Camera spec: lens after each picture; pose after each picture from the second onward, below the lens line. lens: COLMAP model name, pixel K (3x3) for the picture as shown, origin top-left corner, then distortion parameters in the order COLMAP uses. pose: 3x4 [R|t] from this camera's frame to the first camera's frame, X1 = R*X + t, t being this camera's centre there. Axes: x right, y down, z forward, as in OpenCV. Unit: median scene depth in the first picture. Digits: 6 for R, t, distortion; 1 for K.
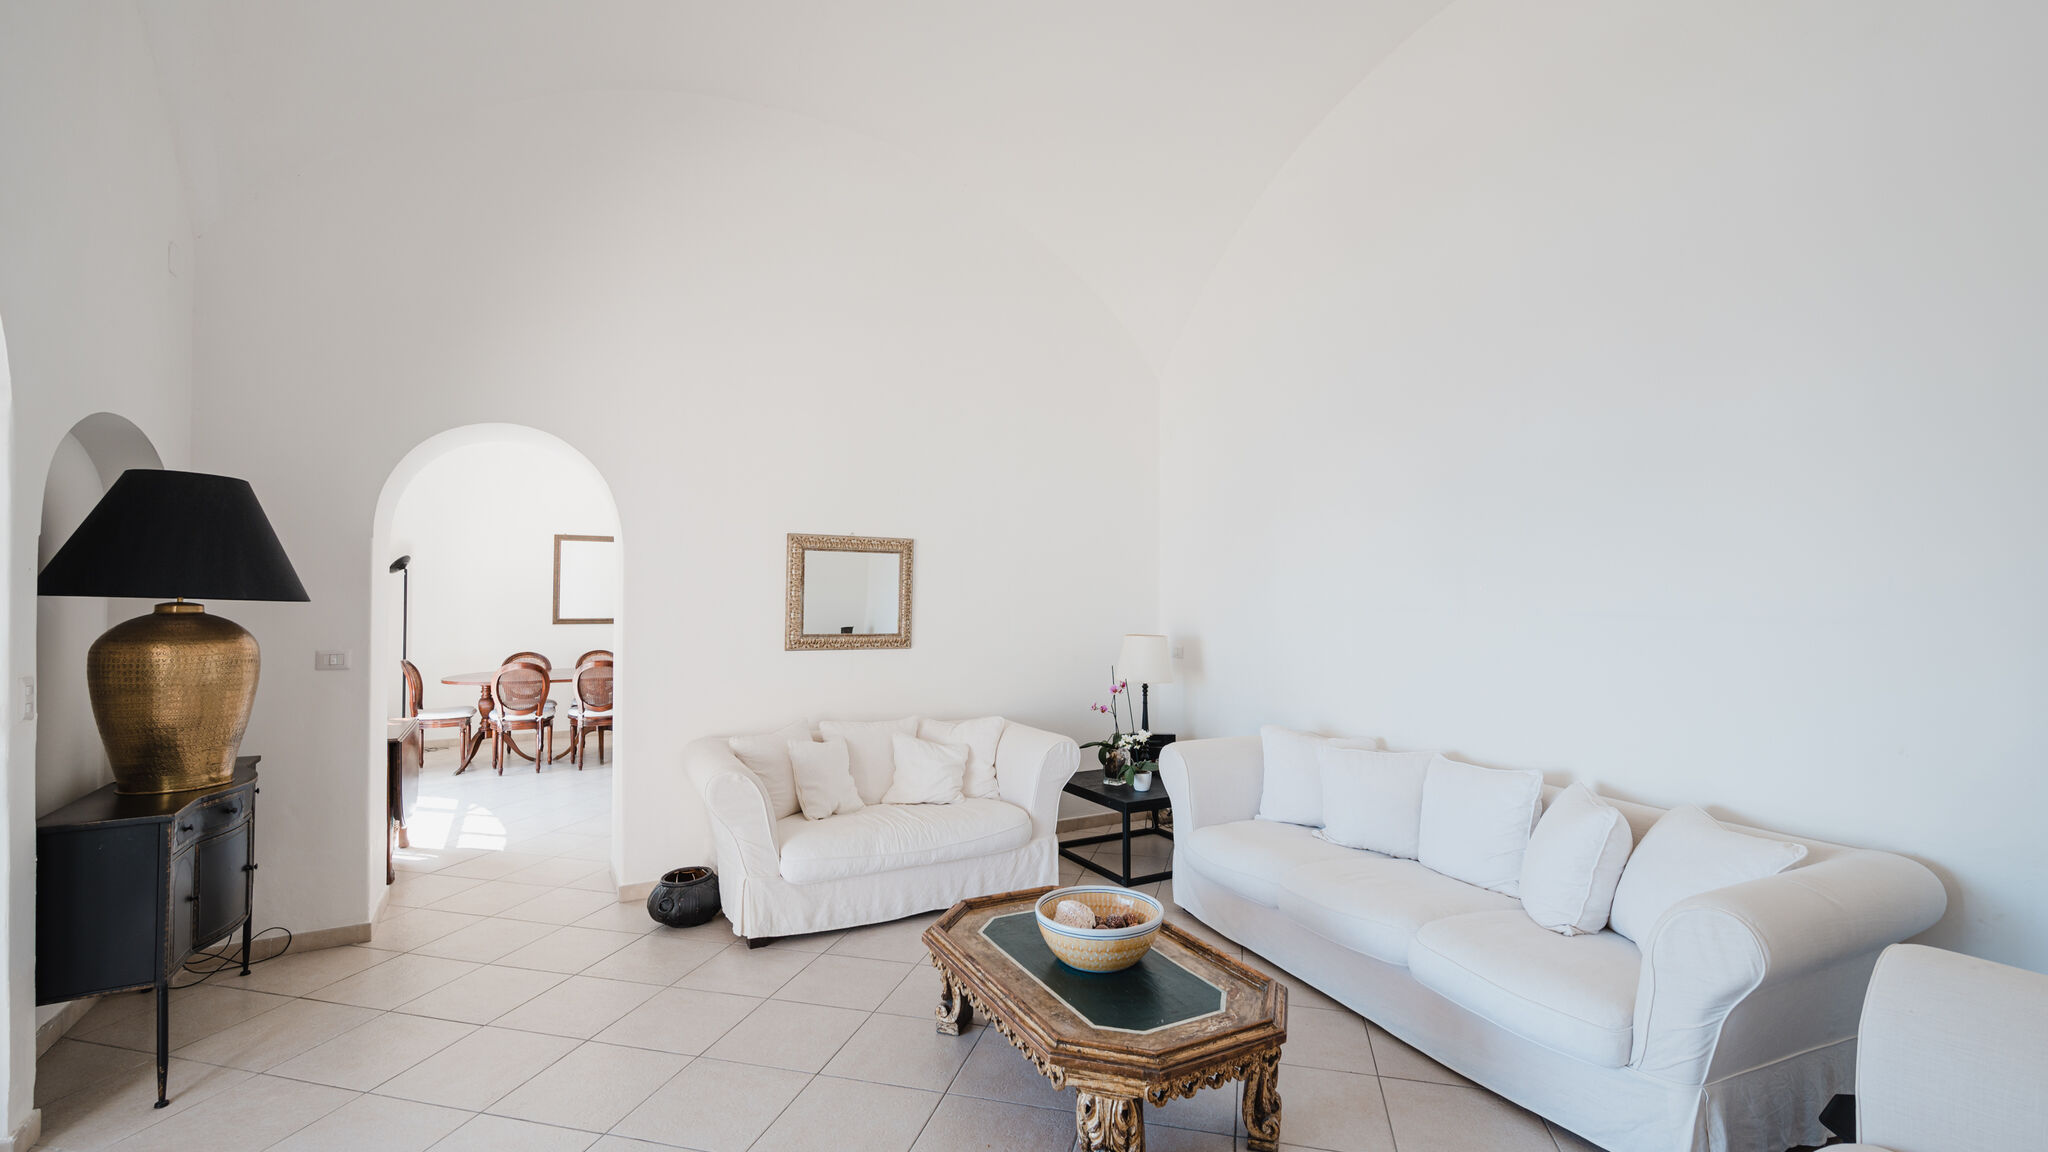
lens RADIAL K [[906.1, 0, 1013.9], [0, 906.1, 564.2], [0, 0, 1]] dist [0.002712, 0.000544]
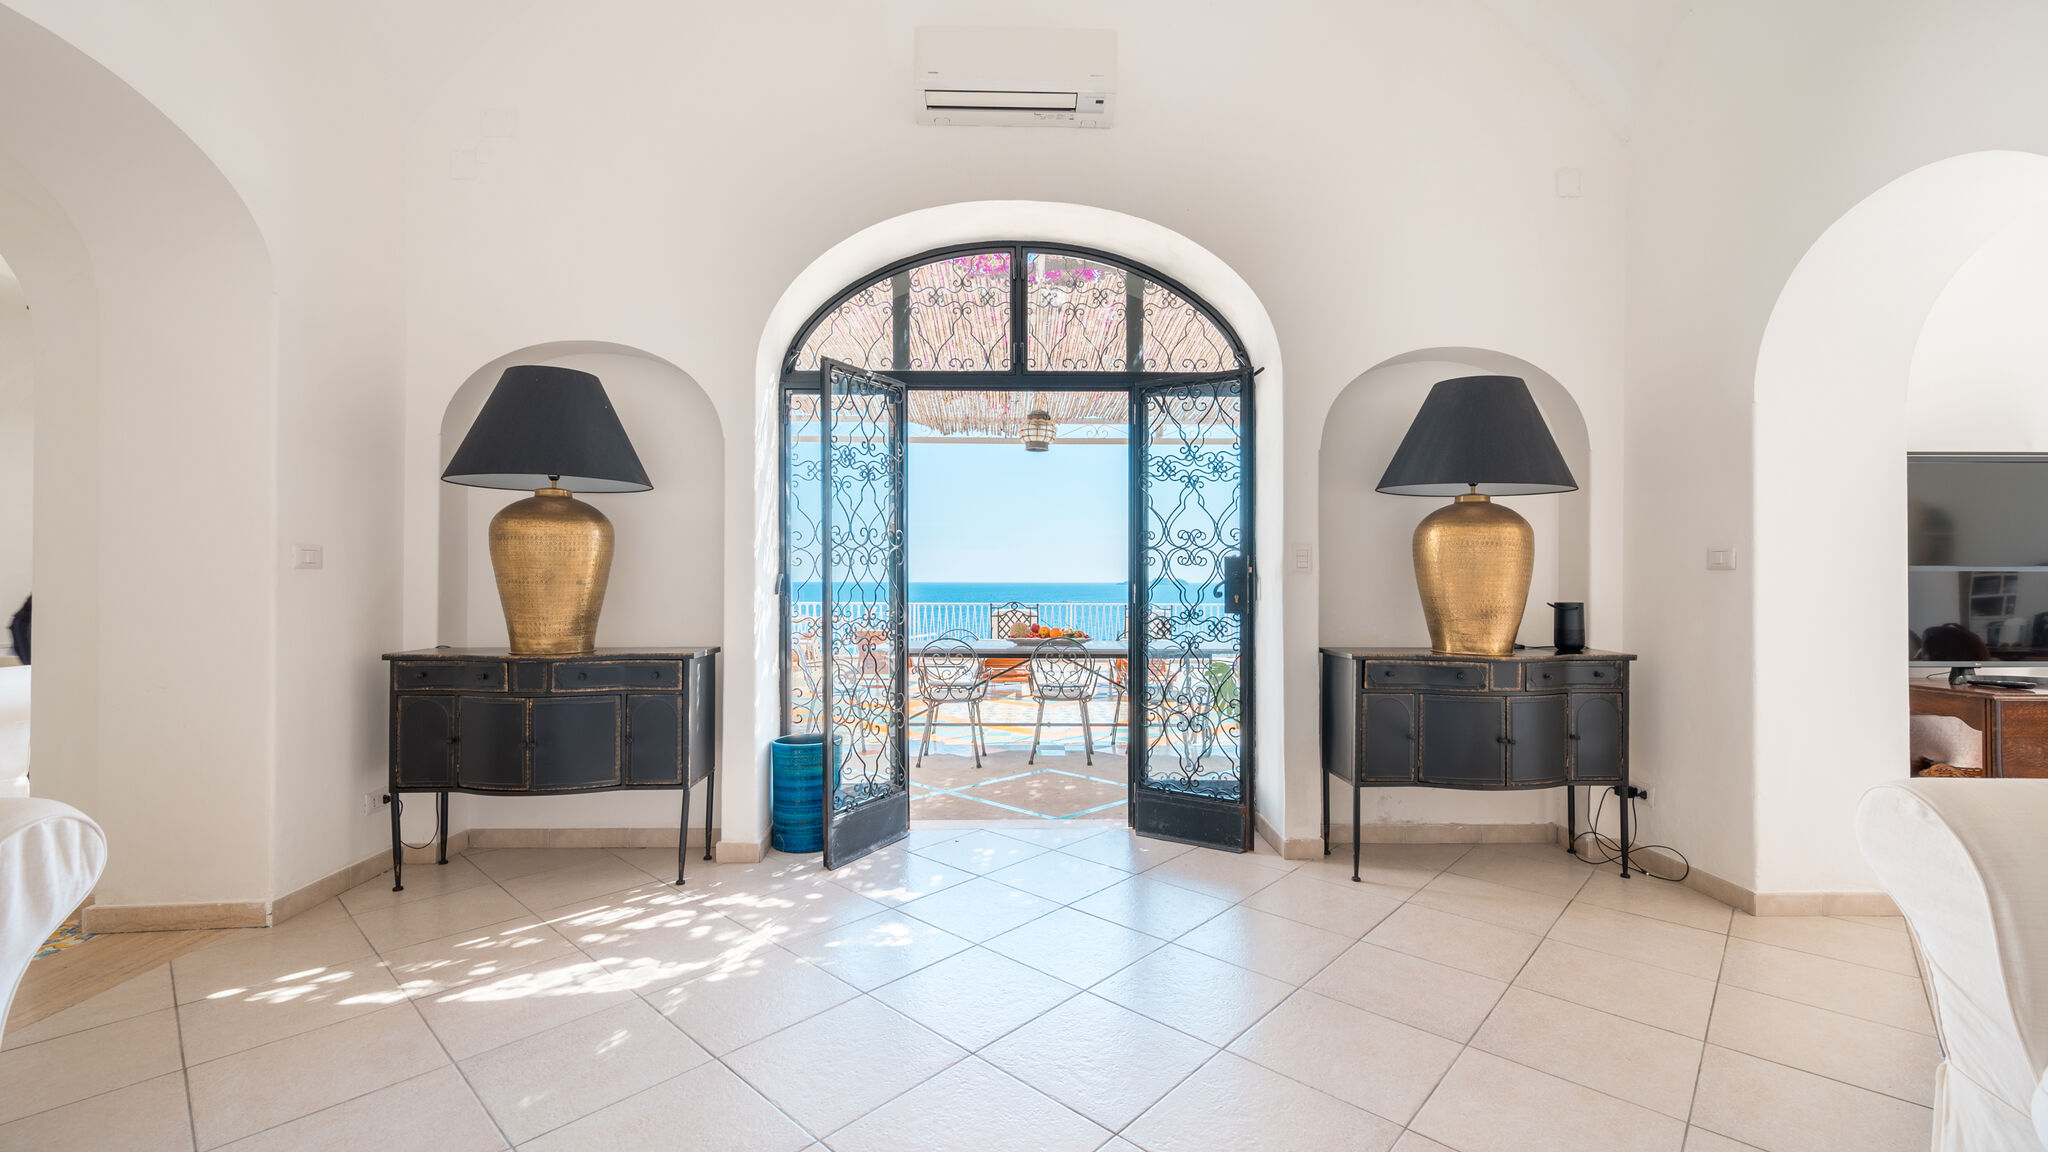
lens RADIAL K [[850.7, 0, 1024.0], [0, 850.7, 576.0], [0, 0, 1]] dist [0.013683, 0.000018]
pose [[-0.459534, -0.000551, -0.888160, 0.238212], [0.023302, 0.999648, -0.012677, 0.116209], [0.887855, -0.026522, -0.459359, 0.784793]]
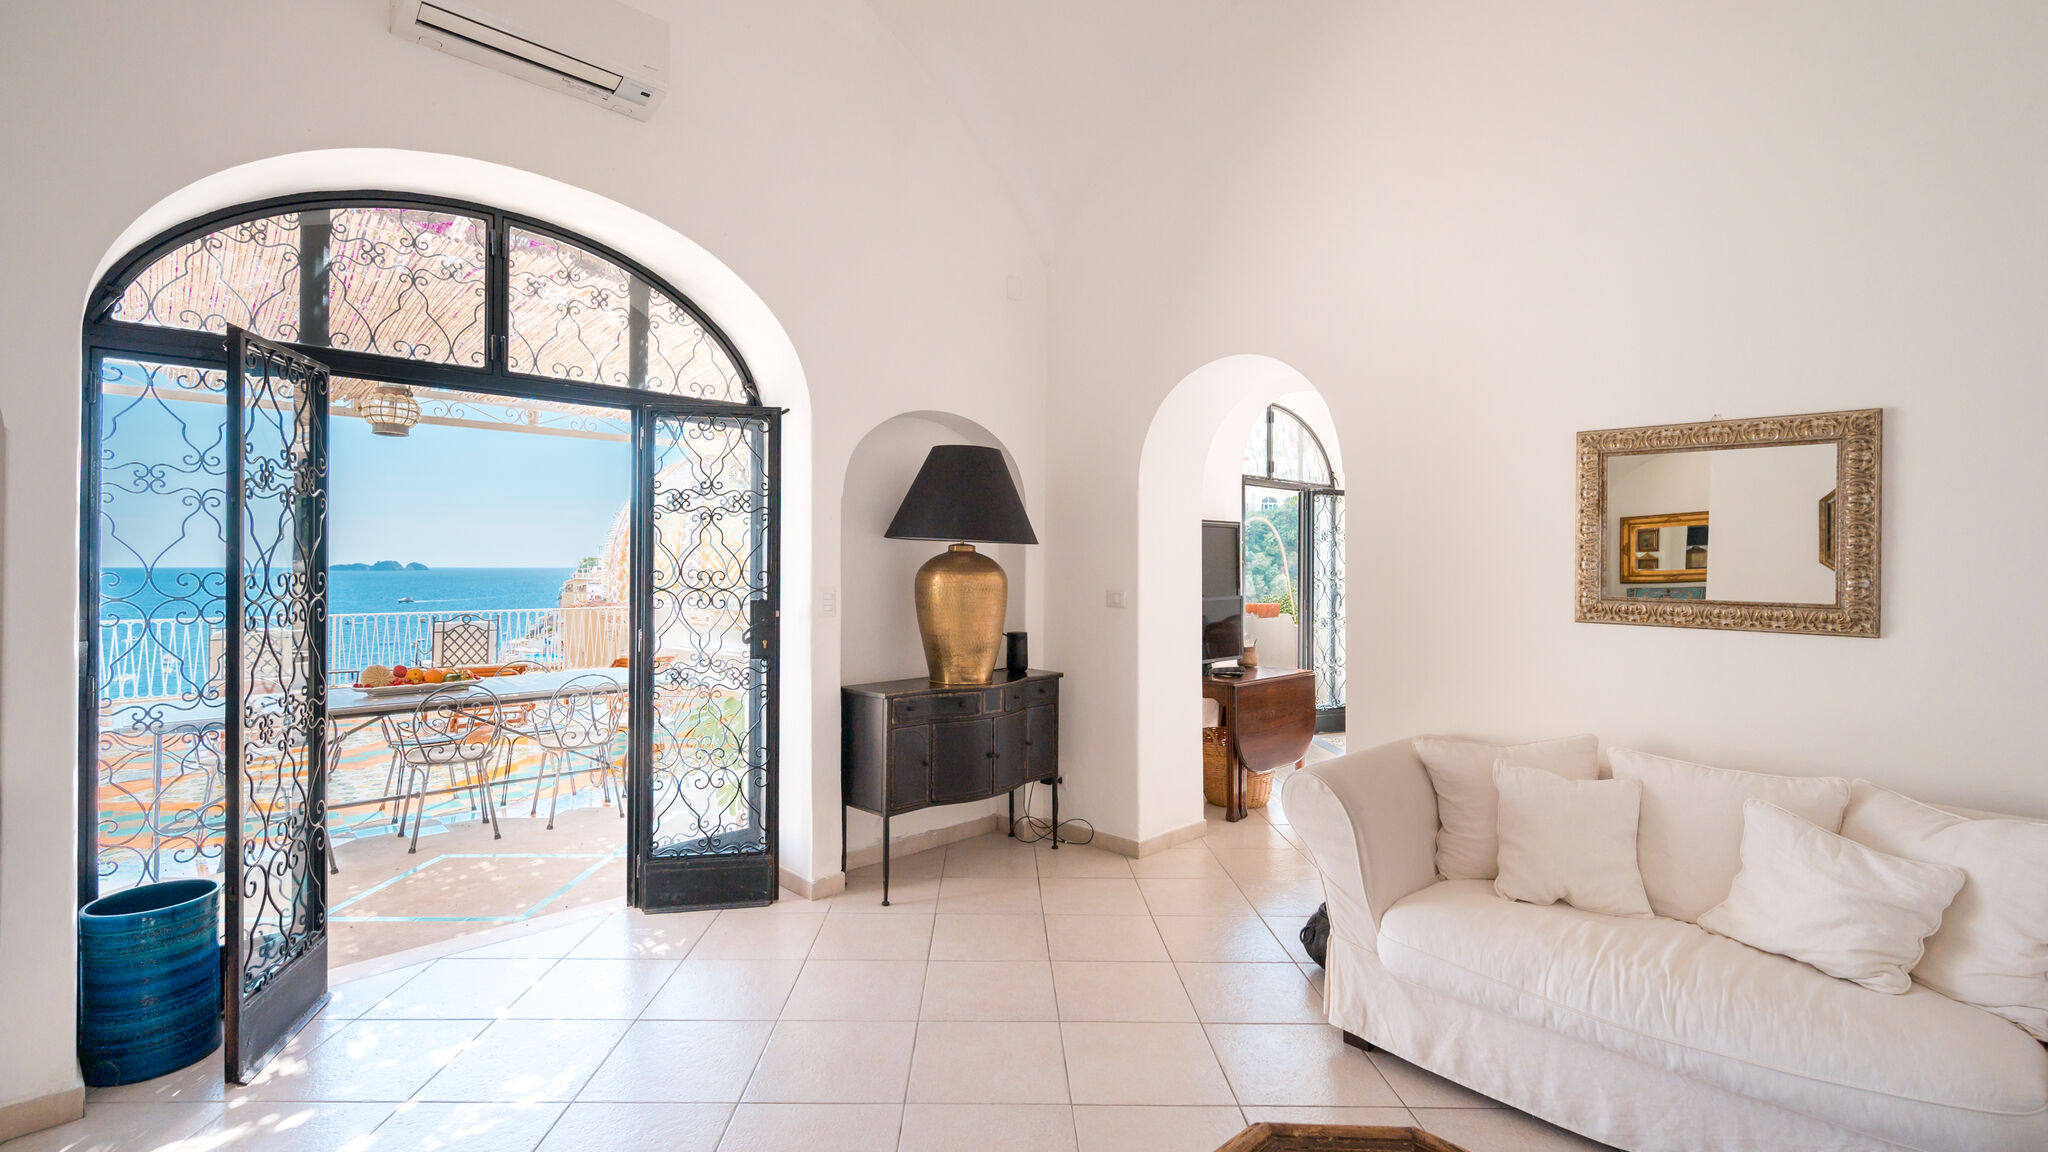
lens RADIAL K [[906.1, 0, 1013.9], [0, 906.1, 564.2], [0, 0, 1]] dist [0.002712, 0.000544]
pose [[0.263223, -0.003564, -0.964728, 0.299207], [0.022278, 0.999749, 0.002385, 0.056200], [0.964478, -0.022120, 0.263236, 0.575669]]
